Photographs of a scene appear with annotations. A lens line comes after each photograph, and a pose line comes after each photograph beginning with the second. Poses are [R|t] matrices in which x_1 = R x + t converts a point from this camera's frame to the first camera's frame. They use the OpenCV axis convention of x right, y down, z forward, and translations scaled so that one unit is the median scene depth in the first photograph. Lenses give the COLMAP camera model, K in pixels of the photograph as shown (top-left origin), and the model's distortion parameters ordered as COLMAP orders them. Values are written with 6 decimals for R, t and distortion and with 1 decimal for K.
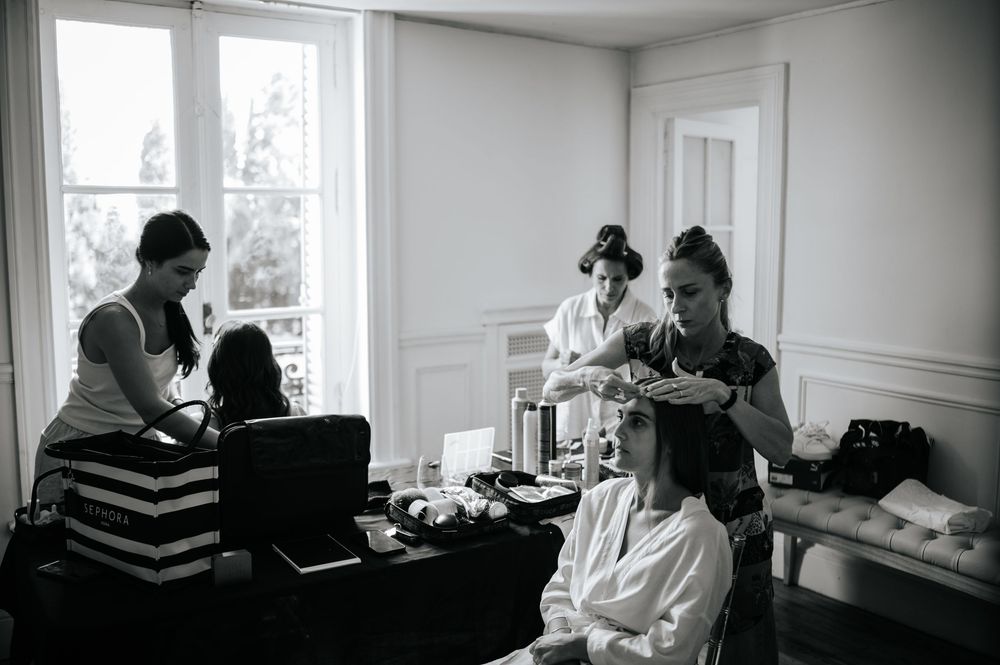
lens RADIAL K [[937.0, 0, 496.6], [0, 937.0, 329.4], [0, 0, 1]] dist [-0.042063, 0.000000]
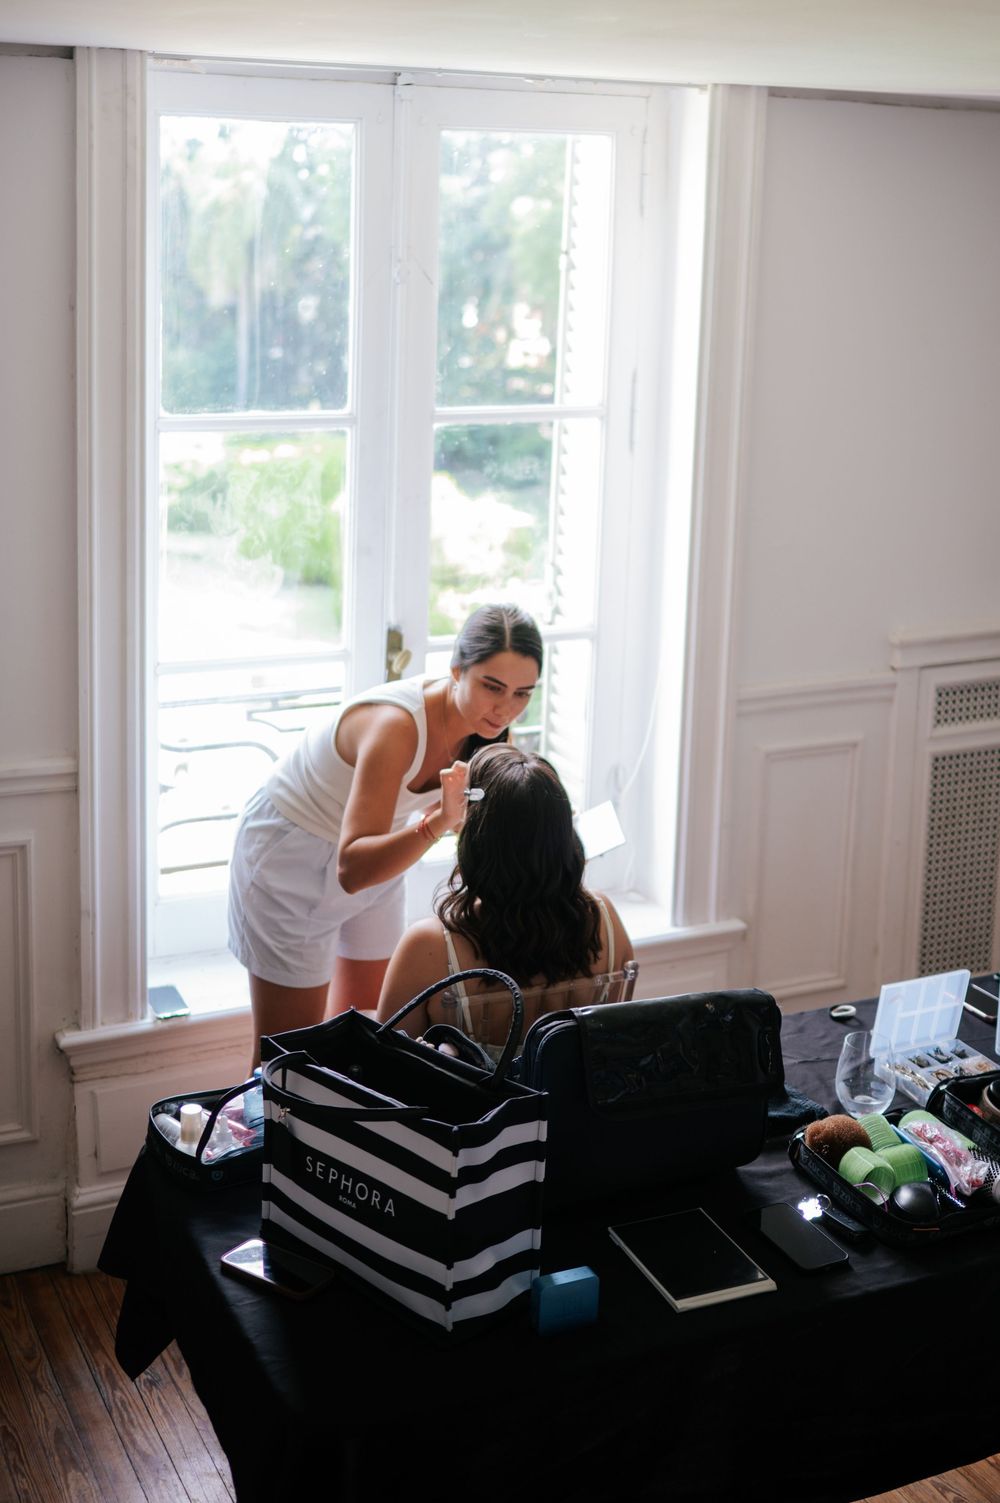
lens RADIAL K [[1870.6, 0, 519.2], [0, 1870.6, 502.6], [0, 0, 1]] dist [-0.044089, 0.000000]
pose [[0.990243, 0.052870, -0.128936, -0.145552], [-0.047383, 0.997851, 0.045255, -0.214402], [0.131052, -0.038704, 0.990620, -0.084766]]
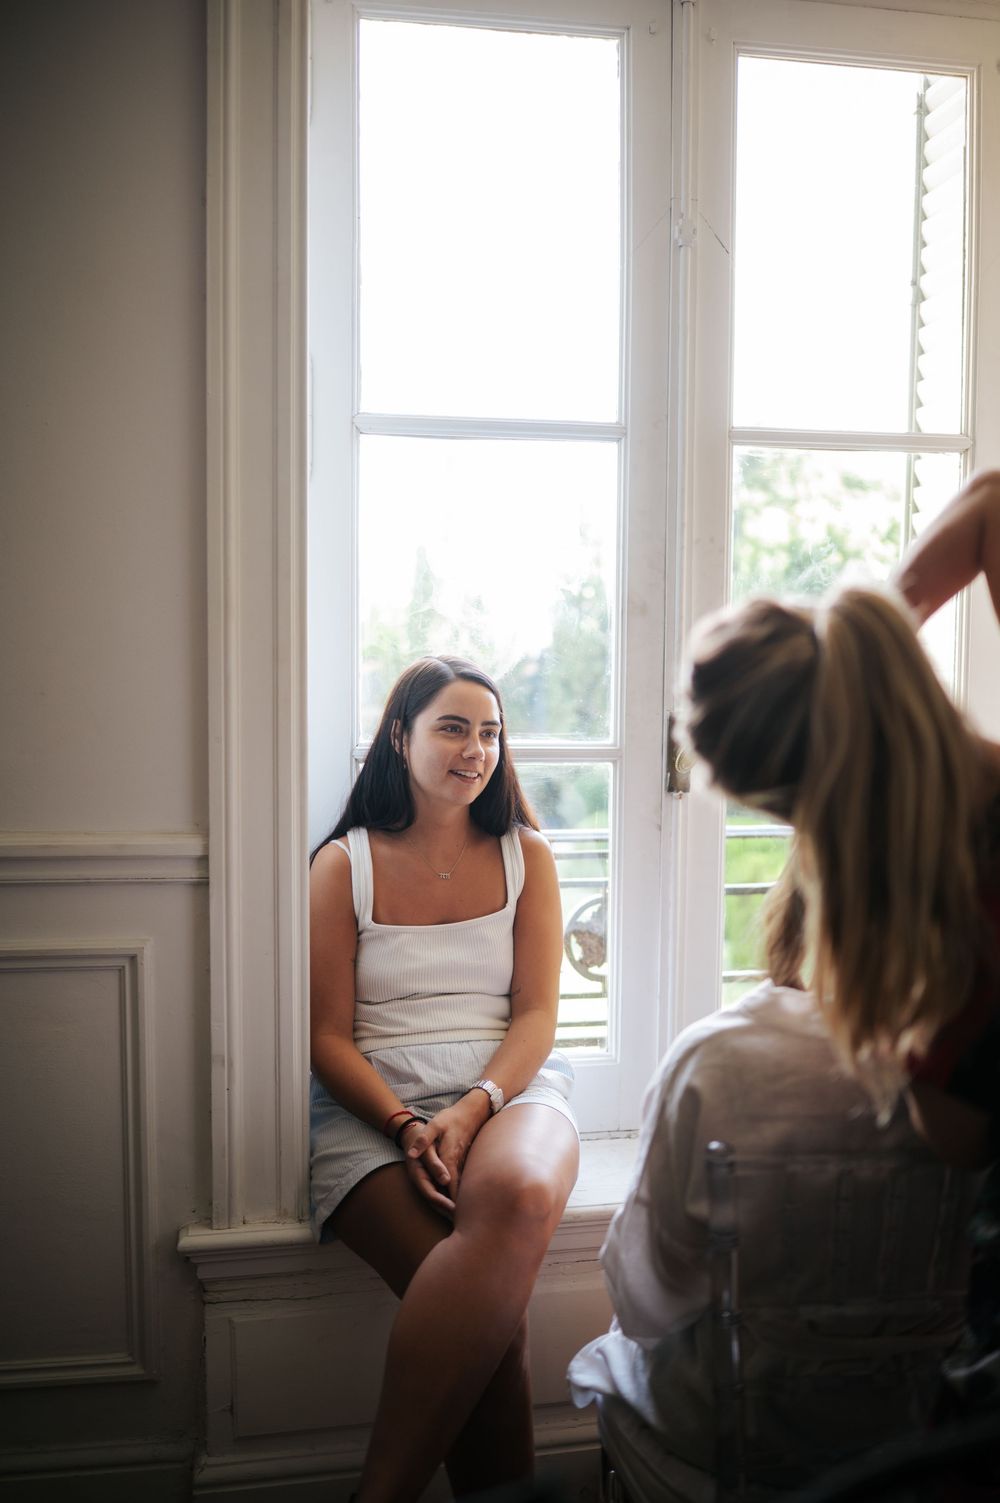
lens RADIAL K [[1408.3, 0, 497.3], [0, 1408.3, 745.3], [0, 0, 1]] dist [-0.042063, 0.000000]
pose [[0.919823, 0.033499, -0.390900, -0.205293], [-0.052070, 0.997958, -0.037005, 0.017278], [0.388862, 0.054392, 0.919689, 0.584638]]
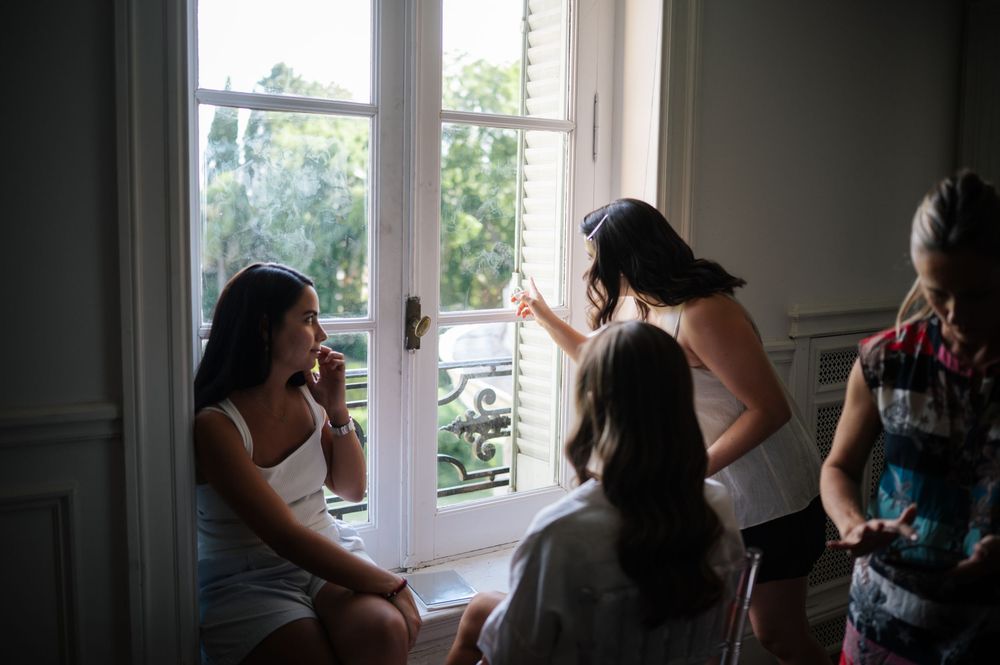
lens RADIAL K [[937.0, 0, 499.0], [0, 937.0, 326.6], [0, 0, 1]] dist [-0.042063, 0.000000]
pose [[0.999818, 0.015668, 0.010882, -0.367569], [-0.015617, 0.999867, -0.004760, -0.009967], [-0.010955, 0.004589, 0.999929, 0.542047]]
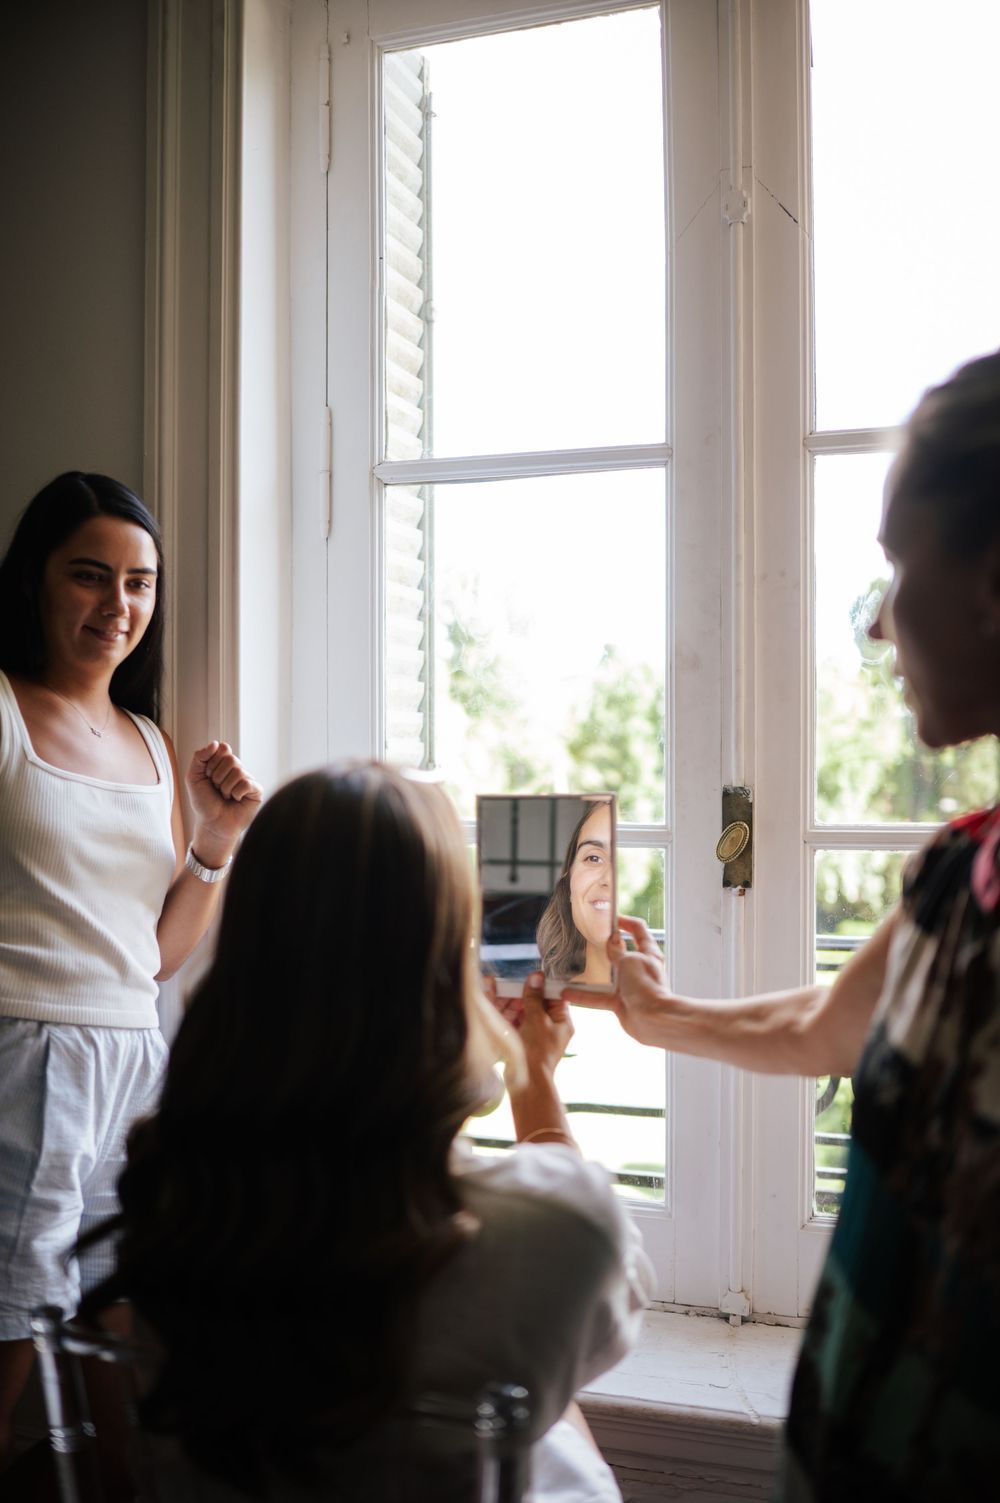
lens RADIAL K [[1408.3, 0, 504.3], [0, 1408.3, 753.2], [0, 0, 1]] dist [-0.042063, 0.000000]
pose [[0.614873, -0.002182, -0.788623, 0.035196], [-0.088717, 0.993457, -0.071919, 0.002743], [0.783620, 0.114185, 0.610656, 0.899912]]
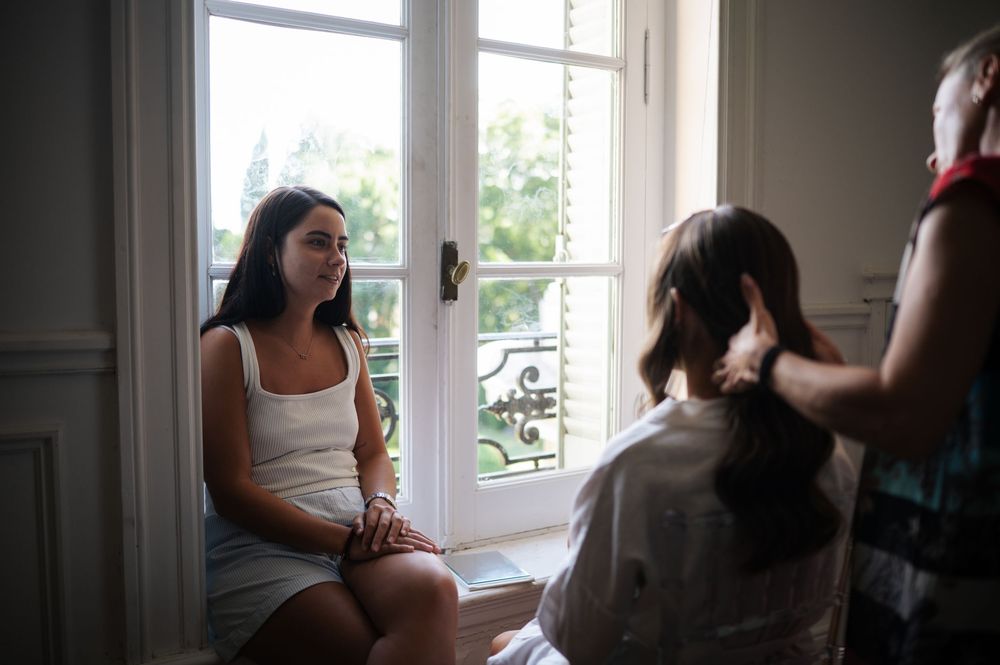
lens RADIAL K [[937.0, 0, 505.1], [0, 937.0, 329.0], [0, 0, 1]] dist [-0.042063, 0.000000]
pose [[0.999856, 0.003736, -0.016576, -0.378715], [-0.004495, 0.998932, -0.045986, 0.067927], [0.016386, 0.046054, 0.998805, 0.637937]]
